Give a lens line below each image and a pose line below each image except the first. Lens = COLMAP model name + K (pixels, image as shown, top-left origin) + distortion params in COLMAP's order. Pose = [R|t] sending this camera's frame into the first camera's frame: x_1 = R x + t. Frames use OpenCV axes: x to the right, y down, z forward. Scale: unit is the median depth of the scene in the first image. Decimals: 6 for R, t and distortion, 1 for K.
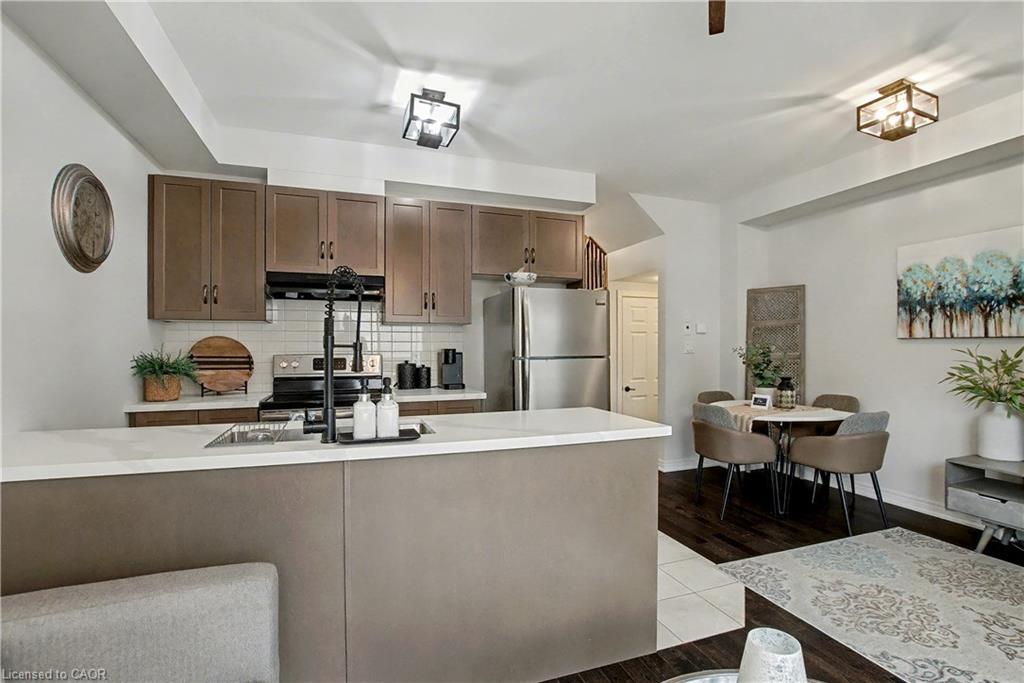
lens RADIAL K [[466.6, 0, 507.8], [0, 466.6, 344.6], [0, 0, 1]] dist [0.003385, -0.001563]
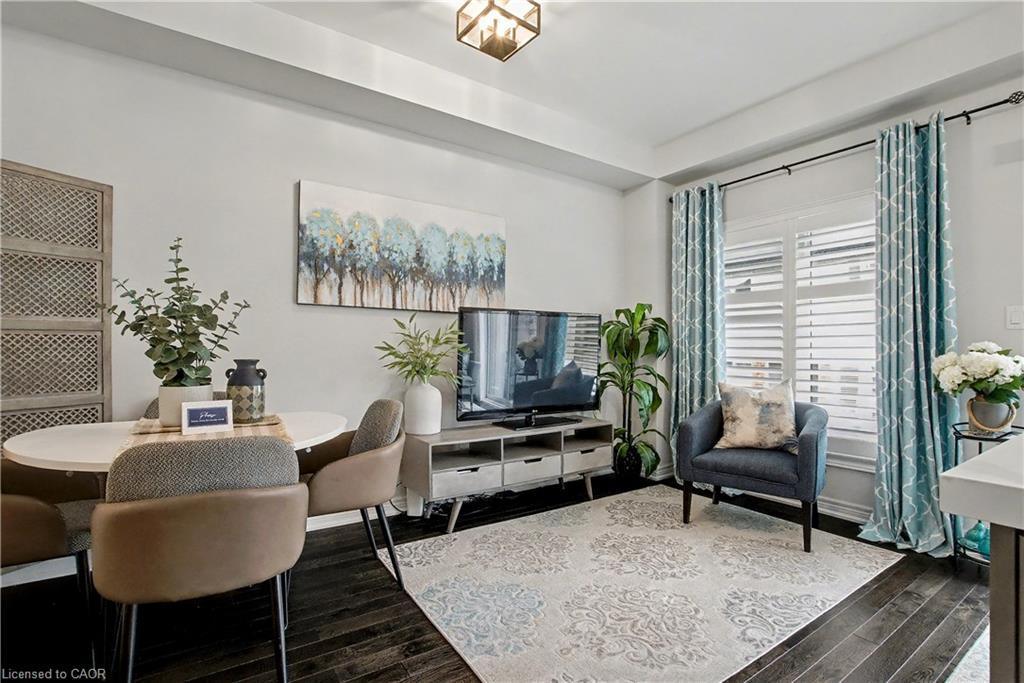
lens RADIAL K [[481.5, 0, 531.7], [0, 481.5, 343.9], [0, 0, 1]] dist [-0.023714, 0.004165]
pose [[-0.280234, 0.014525, 0.959822, 0.018521], [-0.011008, 0.999771, -0.018343, 0.065072], [-0.959869, -0.015706, -0.280010, 0.941379]]
